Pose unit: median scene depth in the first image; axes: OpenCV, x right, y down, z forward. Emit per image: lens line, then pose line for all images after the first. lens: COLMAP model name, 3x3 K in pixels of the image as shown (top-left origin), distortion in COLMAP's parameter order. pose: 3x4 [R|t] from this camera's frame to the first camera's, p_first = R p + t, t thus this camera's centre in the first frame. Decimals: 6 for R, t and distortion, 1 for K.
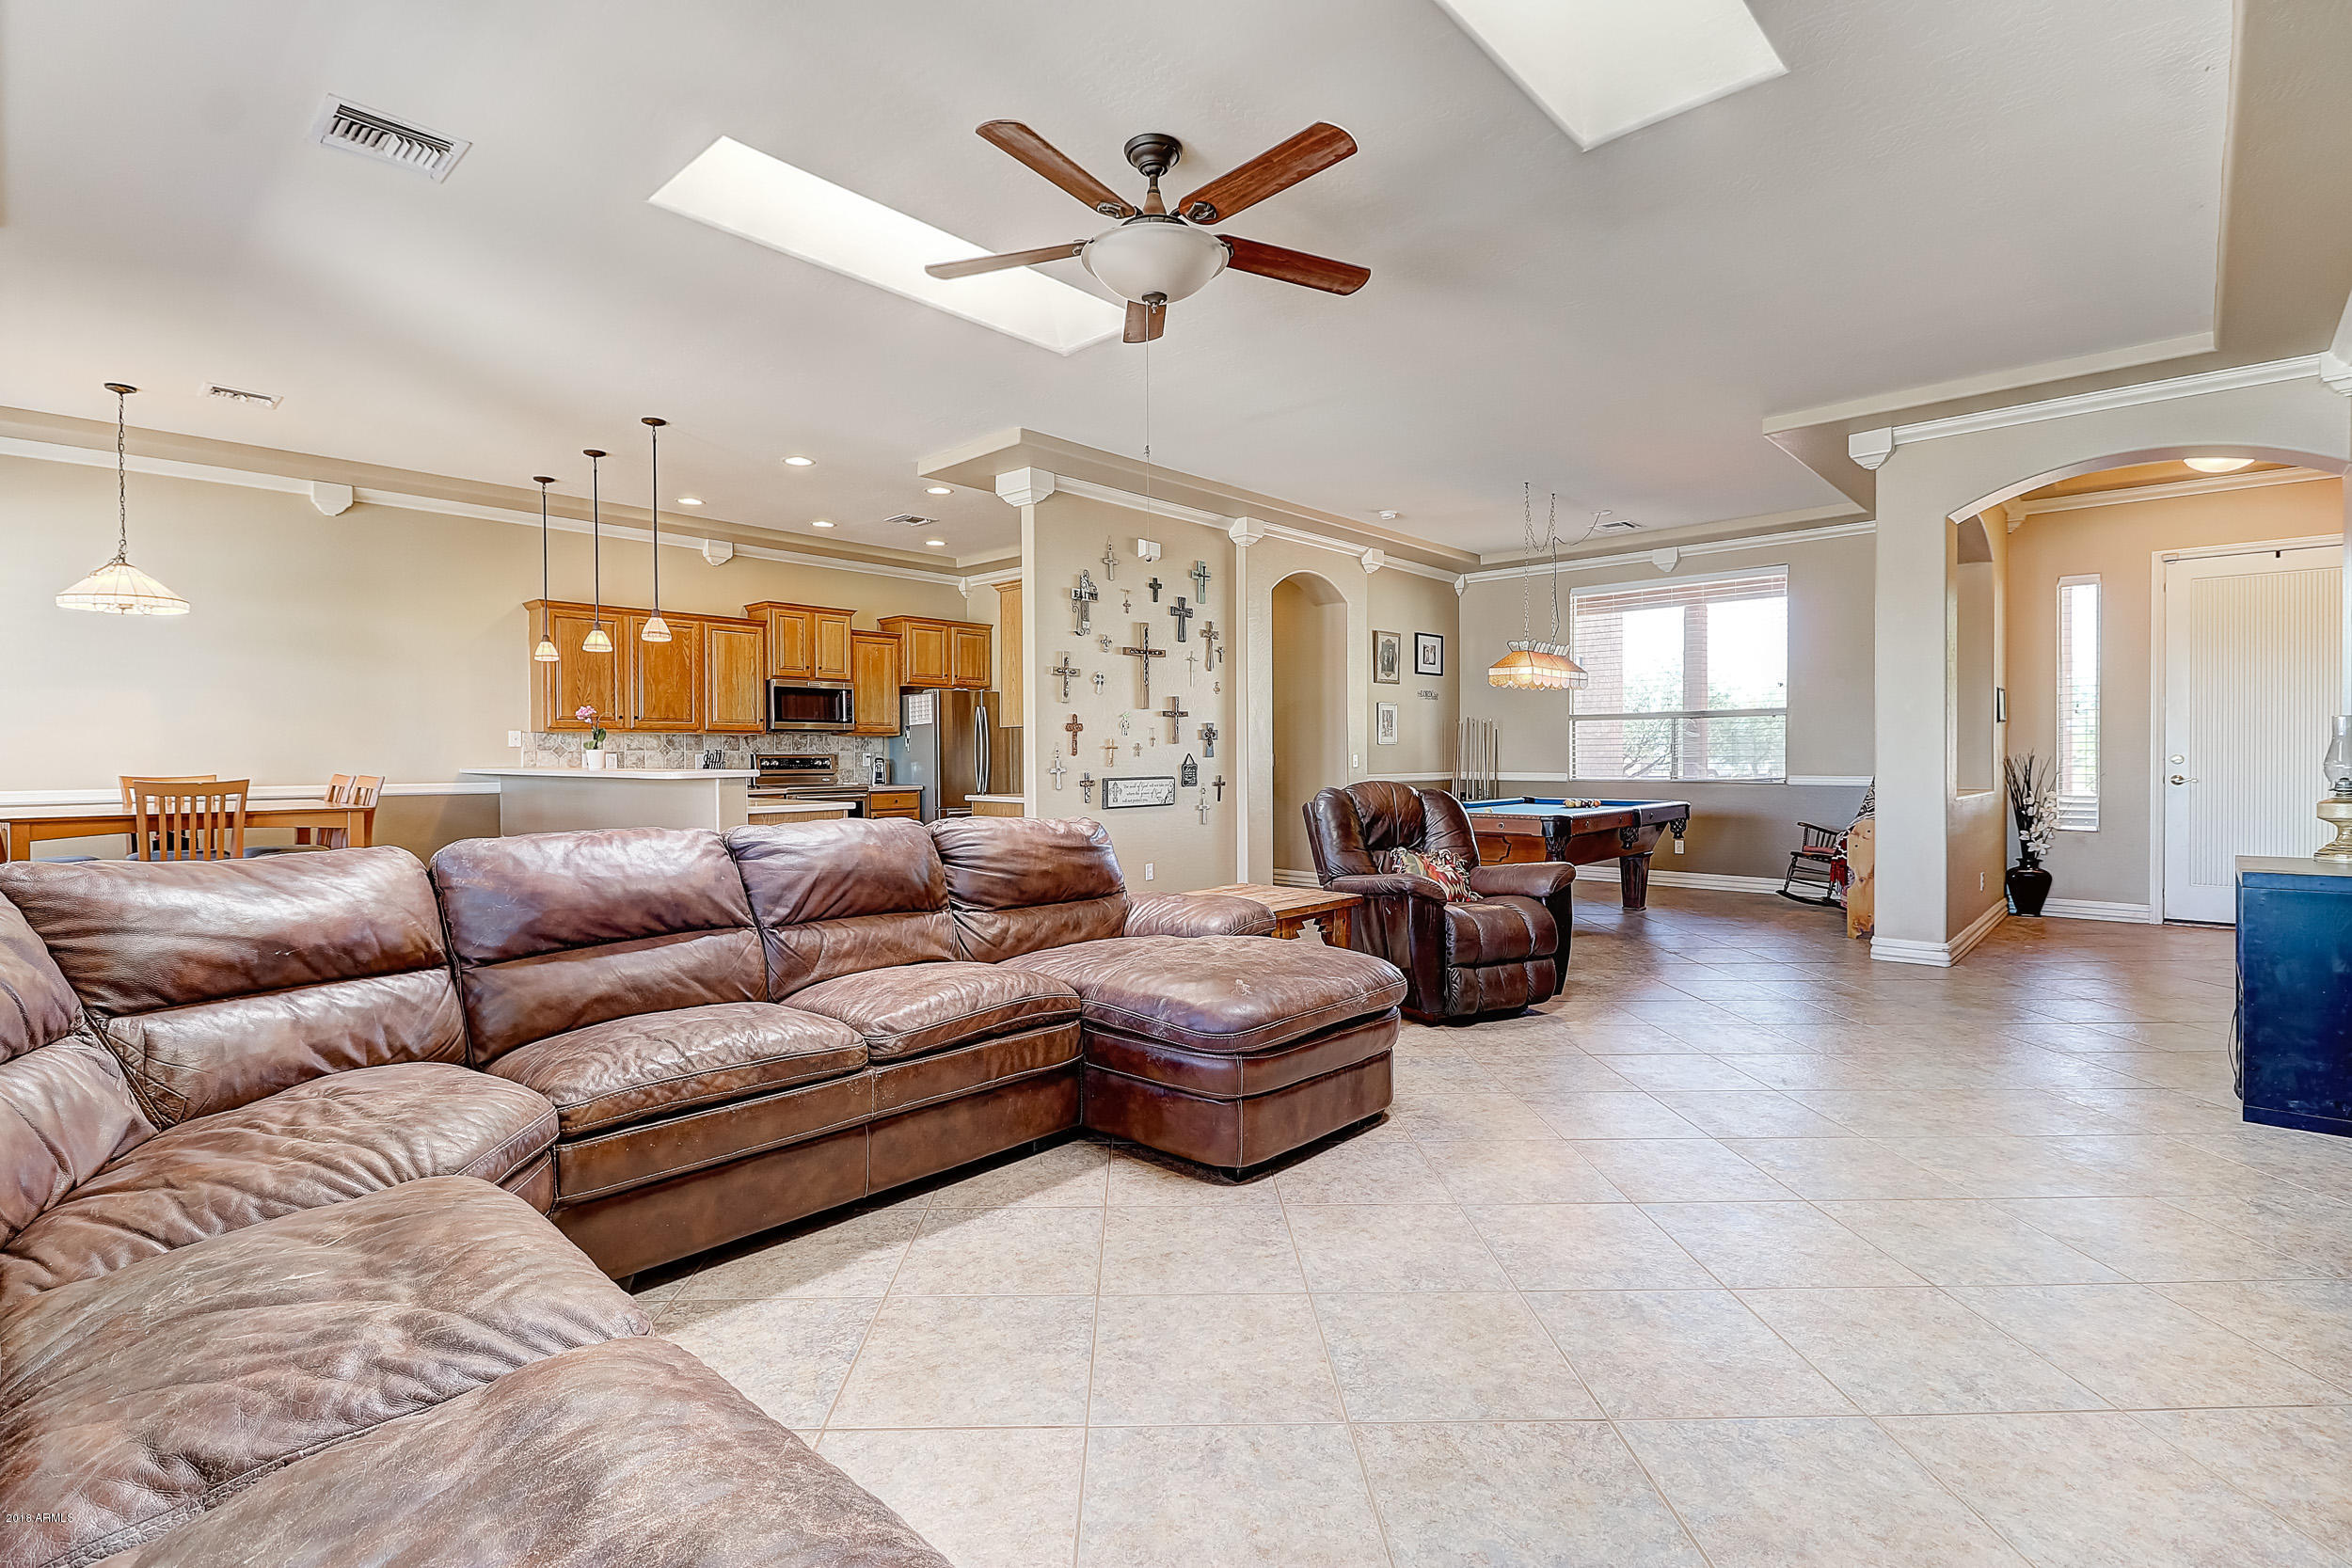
lens RADIAL K [[1094.2, 0, 1173.3], [0, 1094.2, 767.2], [0, 0, 1]] dist [0.015597, -0.005130]
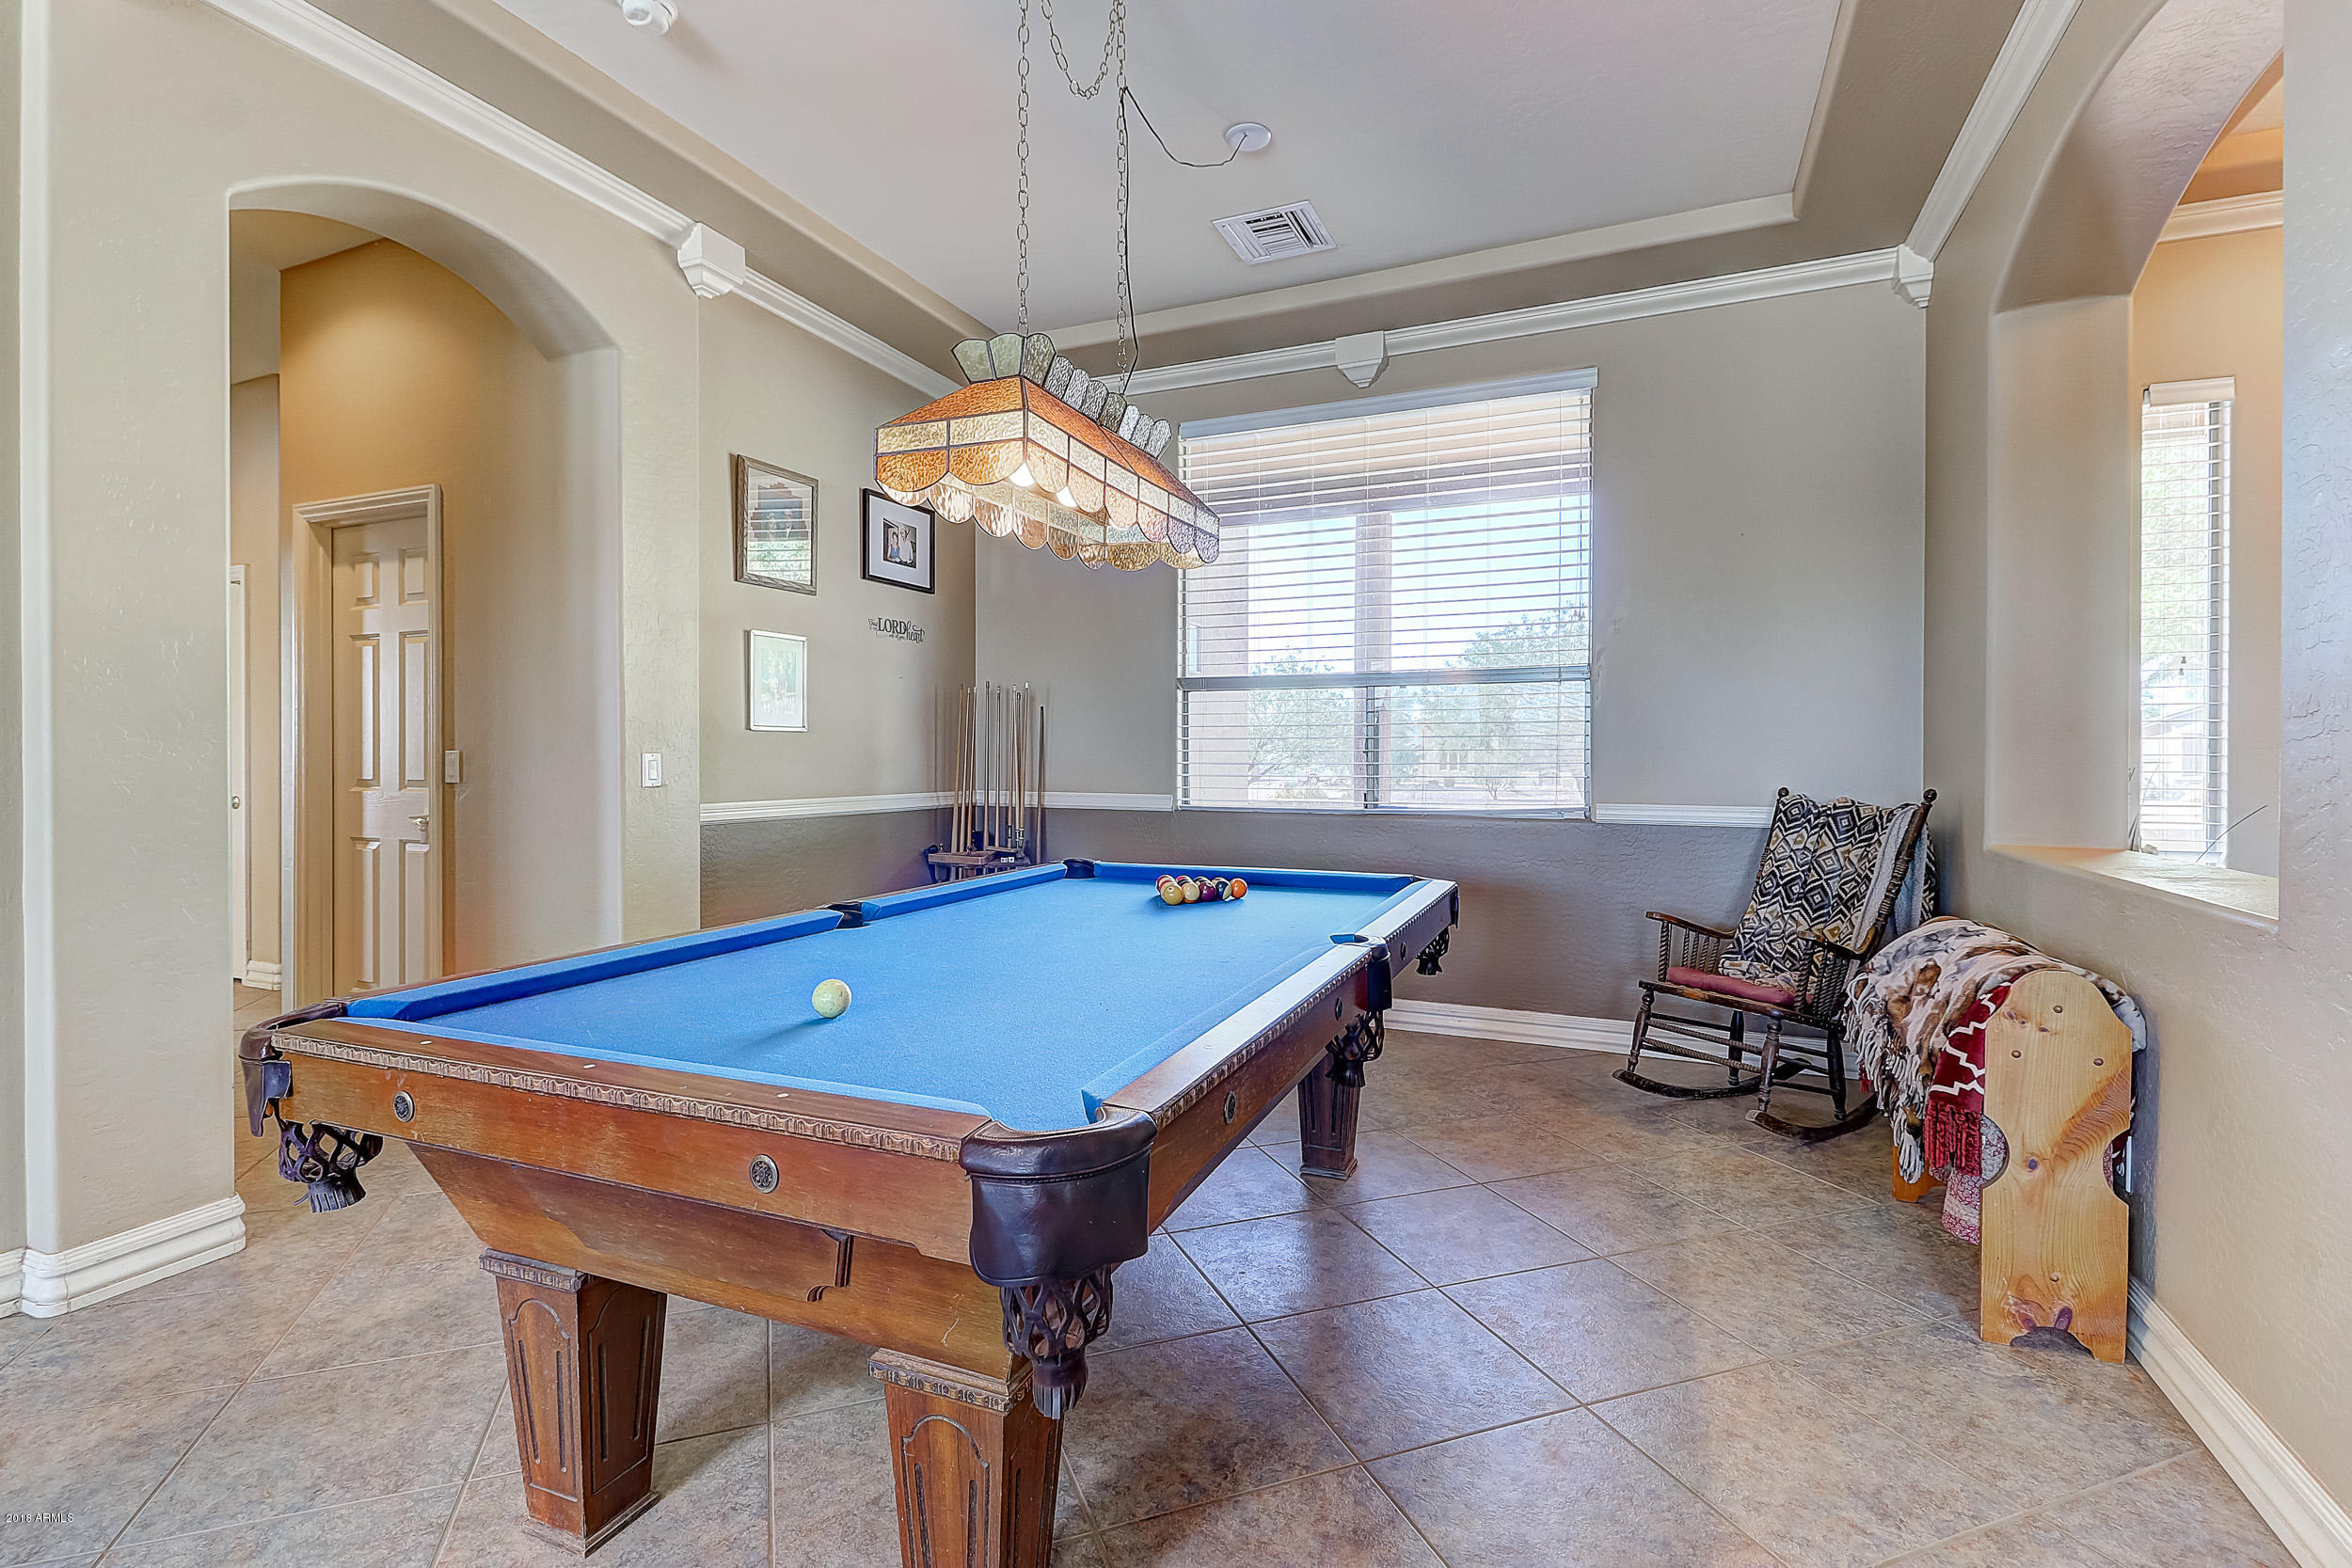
lens RADIAL K [[1094.2, 0, 1171.5], [0, 1094.2, 771.1], [0, 0, 1]] dist [0.015597, -0.005130]
pose [[0.945480, 0.002990, 0.325666, 0.206844], [-0.004030, 0.999989, 0.002521, -0.006656], [-0.325654, -0.003696, 0.945482, 0.556762]]
